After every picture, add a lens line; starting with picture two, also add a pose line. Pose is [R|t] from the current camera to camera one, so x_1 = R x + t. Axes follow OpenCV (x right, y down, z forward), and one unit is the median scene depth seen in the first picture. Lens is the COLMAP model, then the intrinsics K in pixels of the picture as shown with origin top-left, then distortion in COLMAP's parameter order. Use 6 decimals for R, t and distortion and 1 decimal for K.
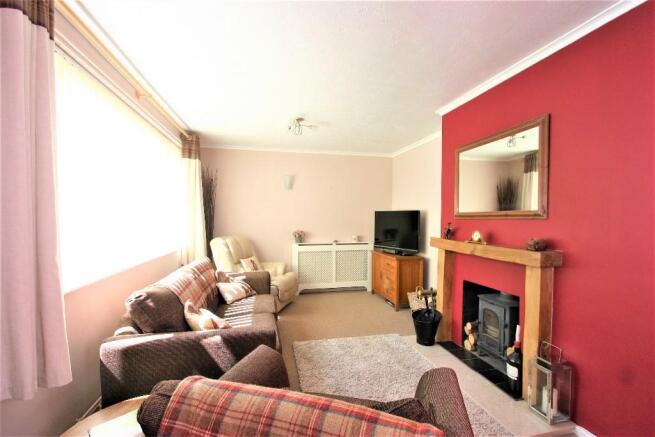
lens RADIAL K [[299.5, 0, 328.3], [0, 299.5, 219.7], [0, 0, 1]] dist [-0.003039, -0.004480]
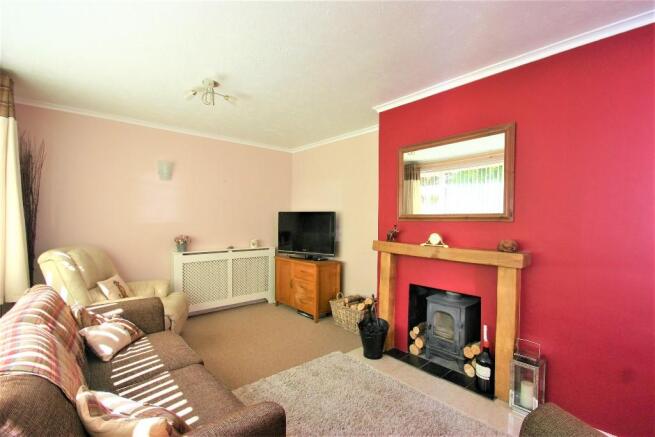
lens RADIAL K [[299.5, 0, 329.2], [0, 299.5, 220.7], [0, 0, 1]] dist [-0.003039, -0.004480]
pose [[0.873783, 0.002126, 0.486311, -0.223692], [-0.001916, 0.999998, -0.000929, -0.001545], [-0.486312, -0.000121, 0.873785, 0.245534]]
